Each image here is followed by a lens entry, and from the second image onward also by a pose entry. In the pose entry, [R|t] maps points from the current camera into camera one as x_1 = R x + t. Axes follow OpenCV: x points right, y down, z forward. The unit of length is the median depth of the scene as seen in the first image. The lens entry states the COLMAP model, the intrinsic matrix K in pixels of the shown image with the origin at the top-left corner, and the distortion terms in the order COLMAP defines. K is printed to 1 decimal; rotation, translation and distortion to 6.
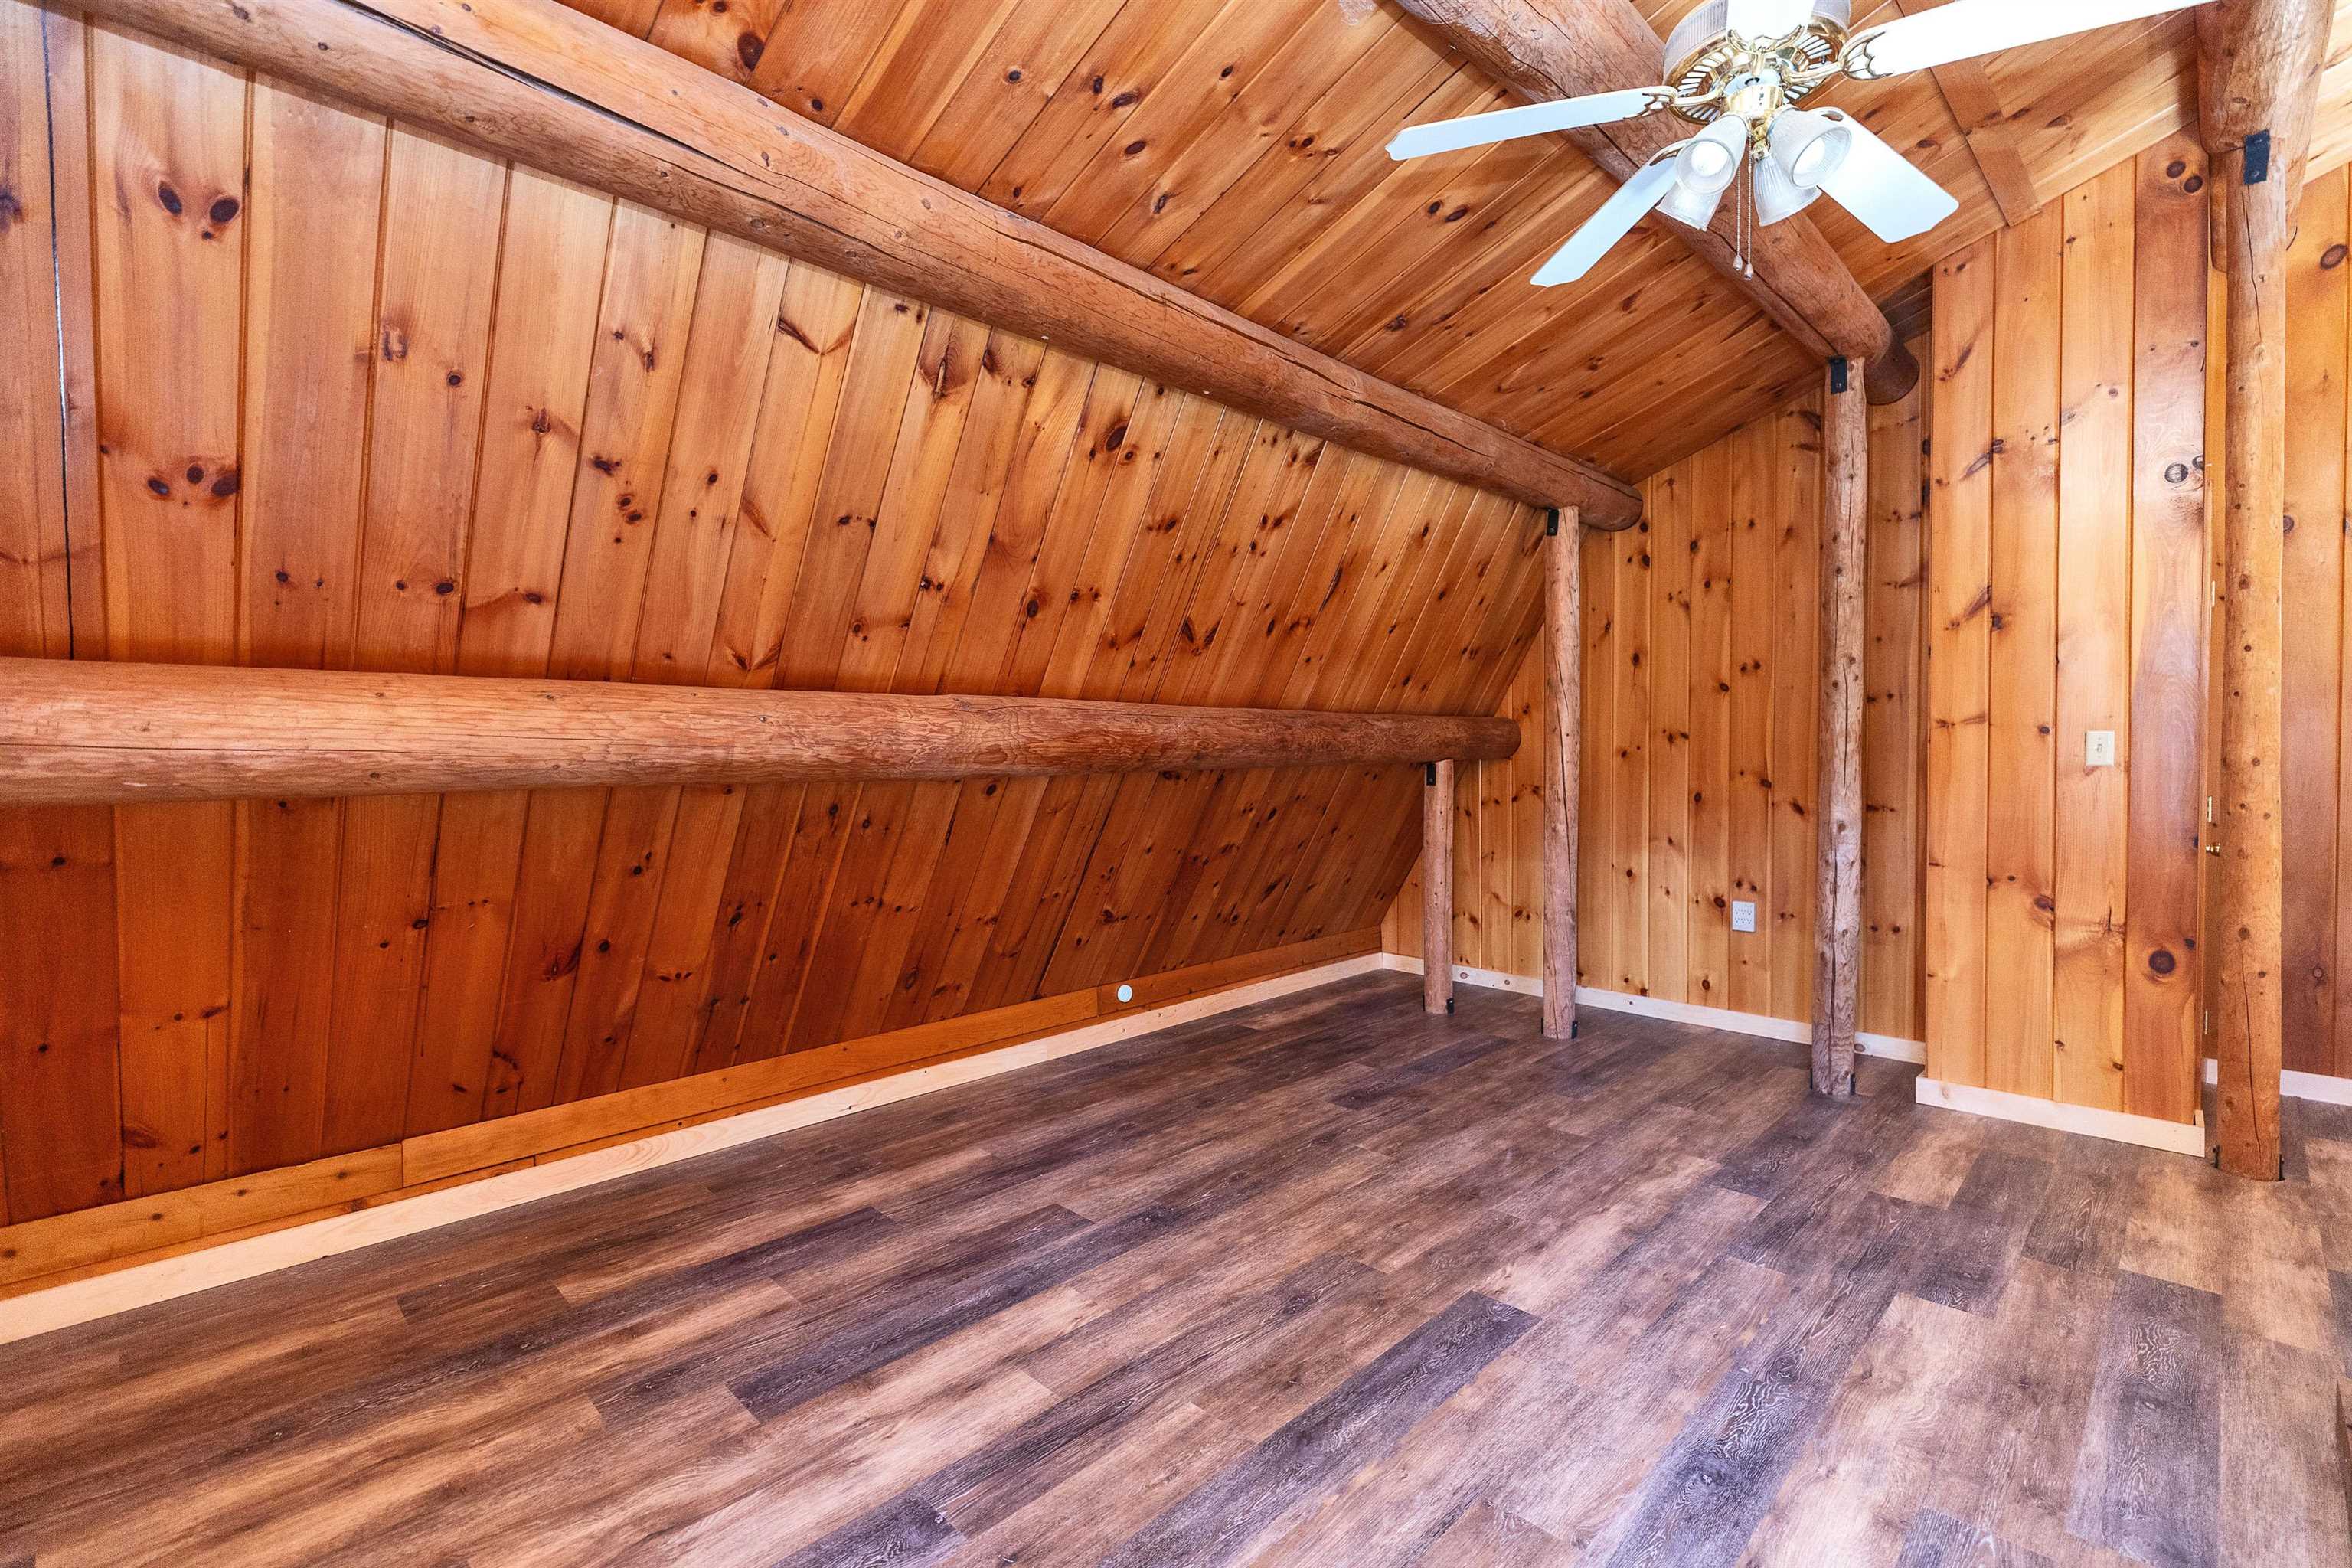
lens RADIAL K [[1066.9, 0, 1182.5], [0, 1066.9, 793.9], [0, 0, 1]] dist [0.004754, -0.001151]
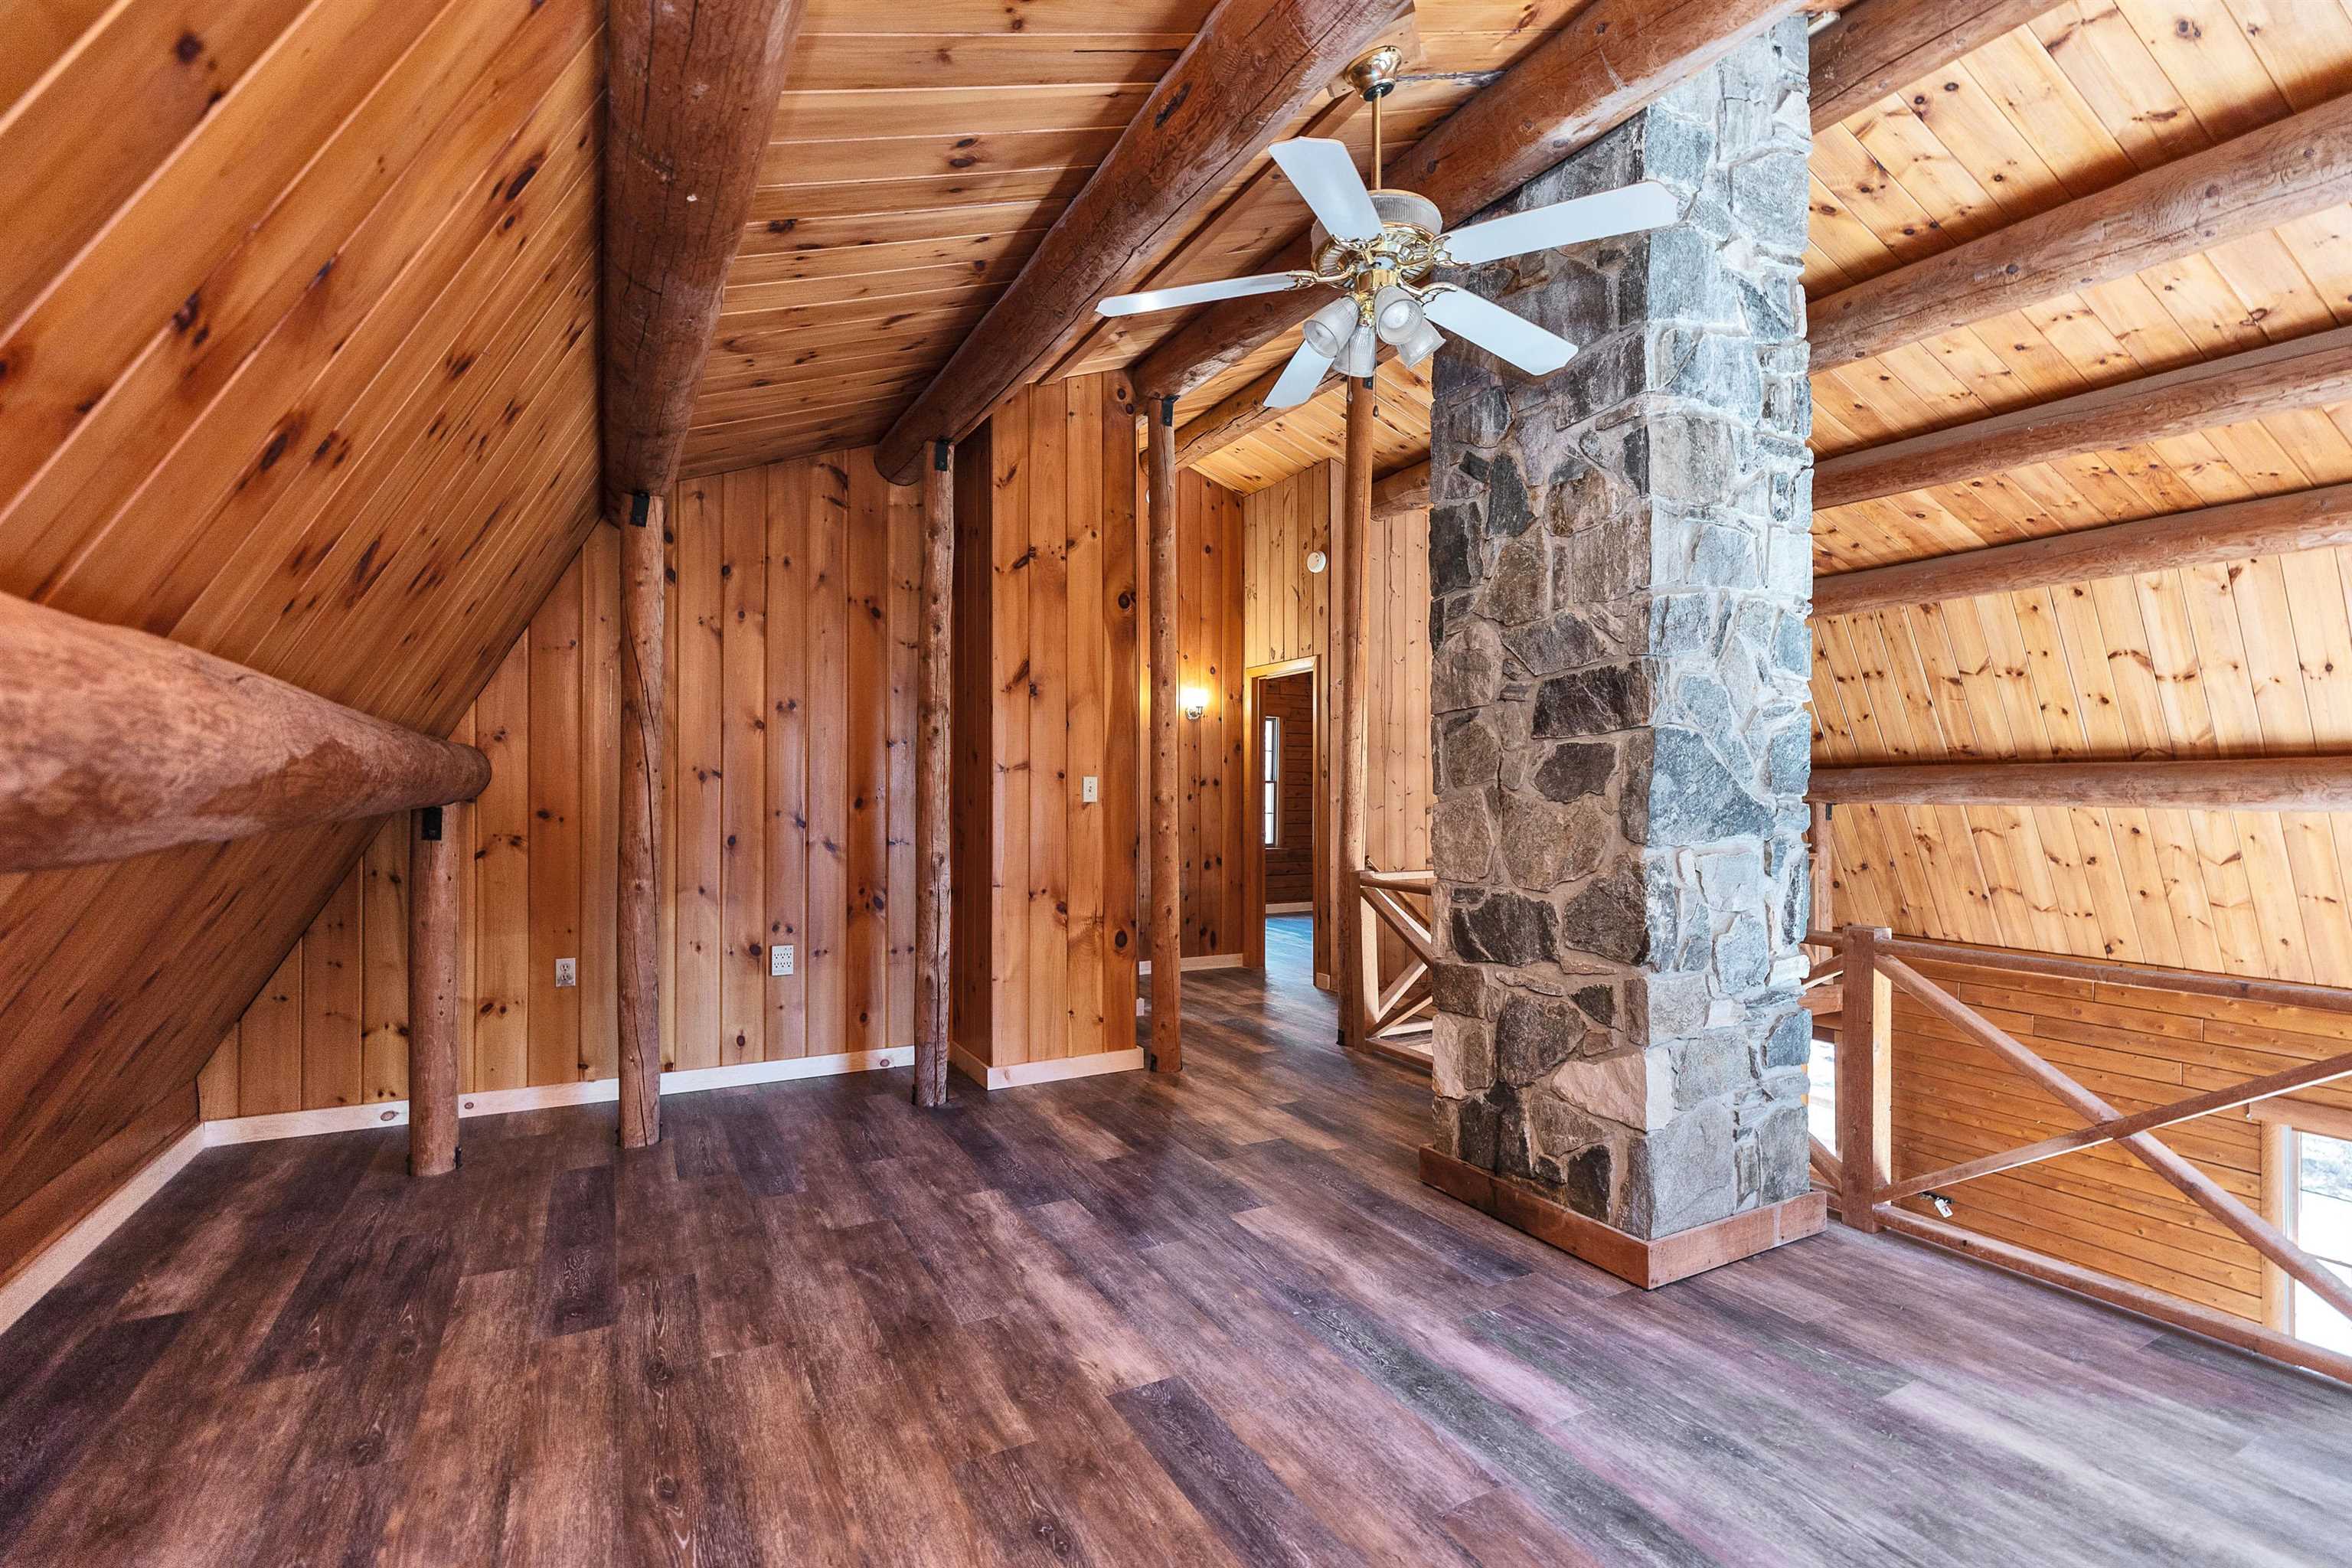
lens RADIAL K [[1066.9, 0, 1193.2], [0, 1066.9, 792.5], [0, 0, 1]] dist [0.004754, -0.001151]
pose [[0.279754, 0.002250, 0.960069, -0.420466], [0.037911, 0.999191, -0.013389, -0.015647], [-0.959323, 0.040143, 0.279442, 0.497651]]
